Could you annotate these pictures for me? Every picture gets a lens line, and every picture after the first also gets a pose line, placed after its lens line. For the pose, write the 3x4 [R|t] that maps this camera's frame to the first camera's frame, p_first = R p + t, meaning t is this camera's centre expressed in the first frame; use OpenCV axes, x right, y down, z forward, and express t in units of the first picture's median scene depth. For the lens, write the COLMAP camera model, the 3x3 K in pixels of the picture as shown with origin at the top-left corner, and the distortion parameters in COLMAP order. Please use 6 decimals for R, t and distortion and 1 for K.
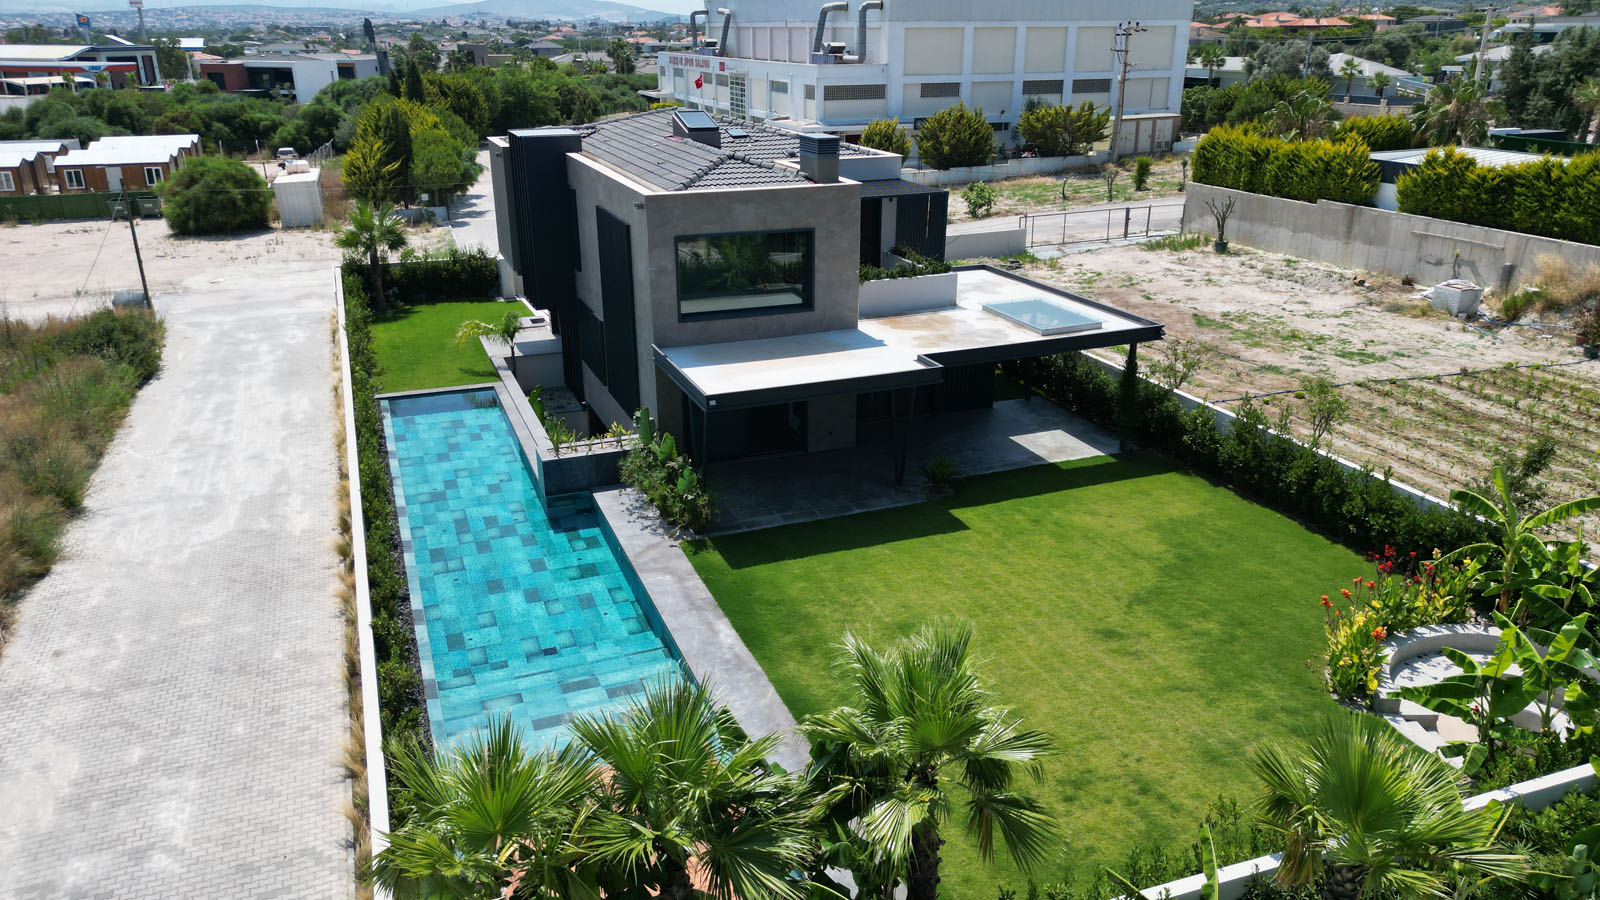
lens RADIAL K [[1140.7, 0, 802.8], [0, 1140.7, 458.3], [0, 0, 1]] dist [0.093430, -0.073094]
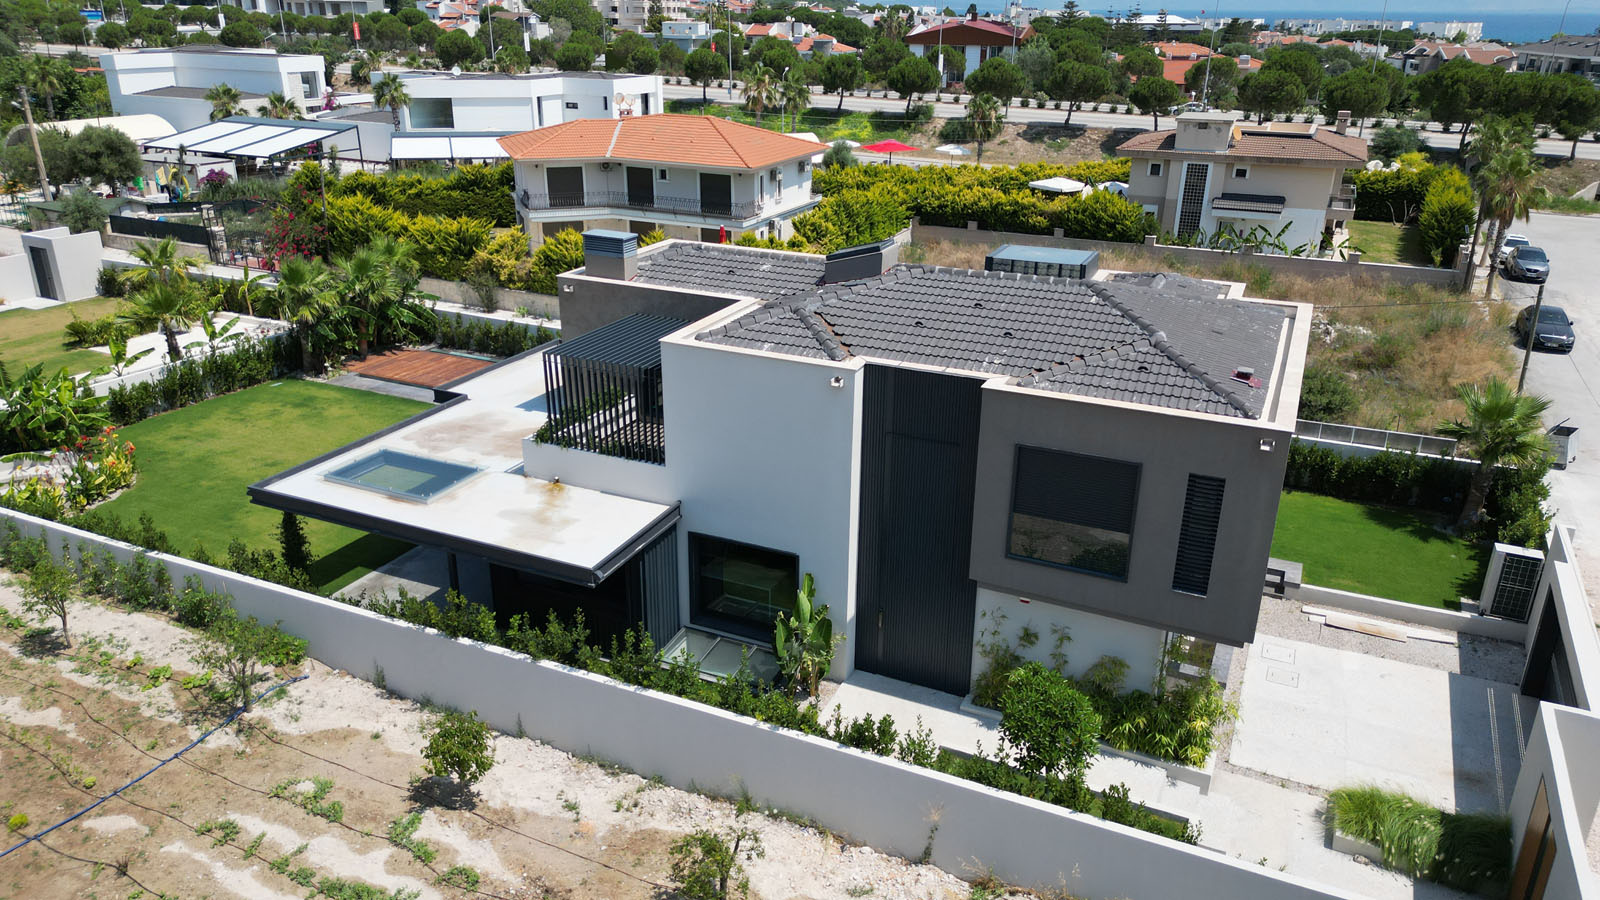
lens RADIAL K [[1140.7, 0, 802.8], [0, 1140.7, 458.3], [0, 0, 1]] dist [0.093430, -0.073094]
pose [[-0.735064, 0.248818, -0.630691, 0.369022], [-0.252353, 0.762984, 0.595125, -0.503652], [0.629284, 0.596612, -0.498052, 1.125014]]
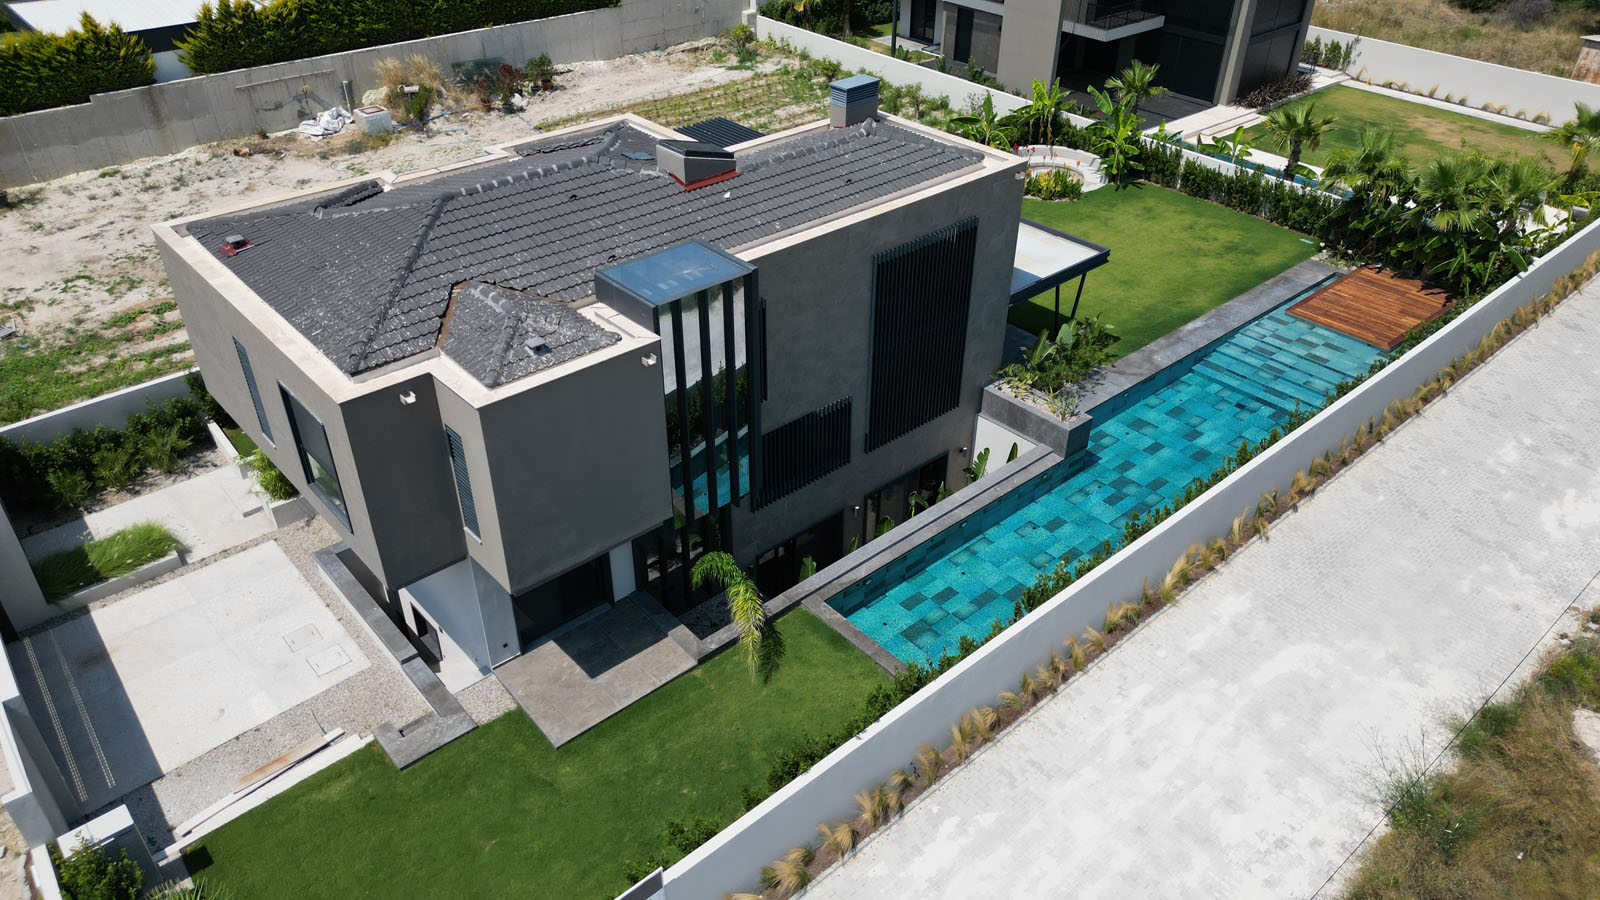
lens RADIAL K [[1140.7, 0, 802.8], [0, 1140.7, 458.3], [0, 0, 1]] dist [0.093430, -0.073094]
pose [[-0.349501, -0.529869, 0.772715, -0.623223], [0.324995, 0.704960, 0.630404, -0.469150], [-0.878765, 0.471455, -0.074179, 0.841850]]
